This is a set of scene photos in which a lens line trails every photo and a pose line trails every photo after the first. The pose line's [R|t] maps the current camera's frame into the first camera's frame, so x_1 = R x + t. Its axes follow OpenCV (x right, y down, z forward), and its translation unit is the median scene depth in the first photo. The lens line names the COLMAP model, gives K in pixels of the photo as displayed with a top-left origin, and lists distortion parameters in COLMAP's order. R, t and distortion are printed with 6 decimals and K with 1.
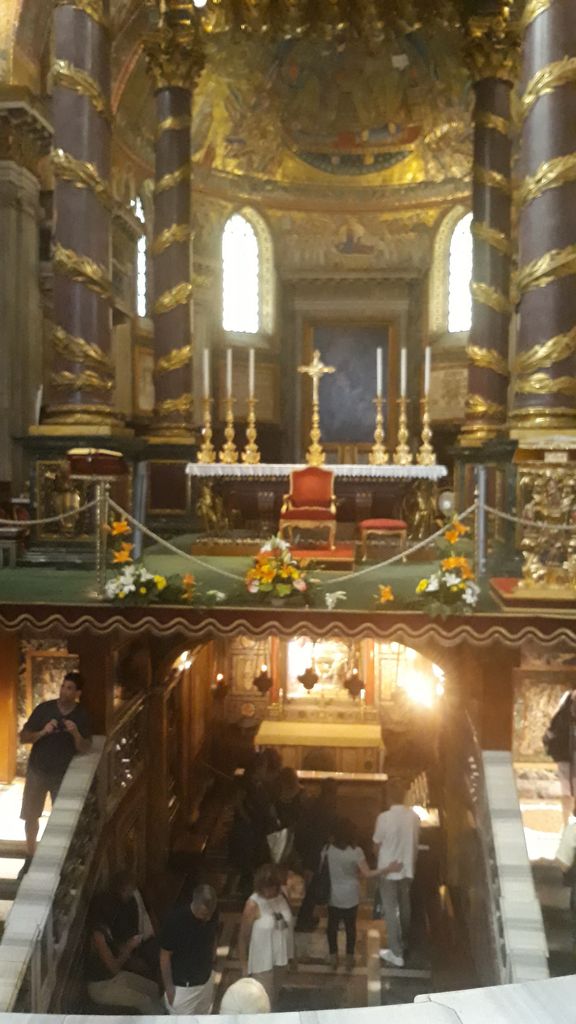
lens RADIAL K [[850.5, 0, 303.0], [0, 850.5, 491.4], [0, 0, 1]] dist [0.116790, -0.303546]
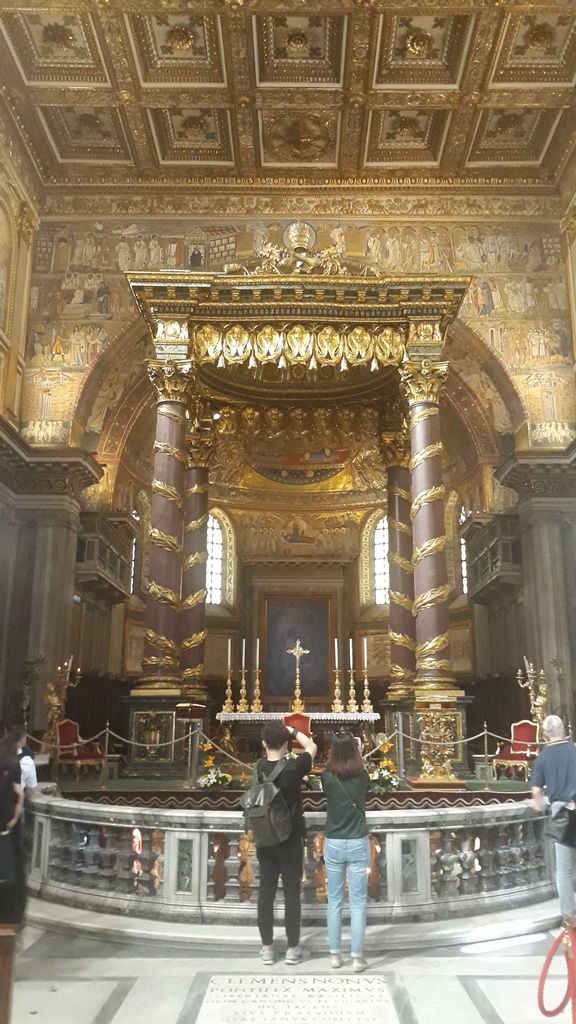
lens RADIAL K [[850.5, 0, 303.0], [0, 850.5, 491.4], [0, 0, 1]] dist [0.116790, -0.303546]
pose [[0.996571, 0.012963, 0.081726, -0.089587], [0.011138, 0.957648, -0.287725, 0.026173], [-0.081994, 0.287649, 0.954220, -0.513960]]
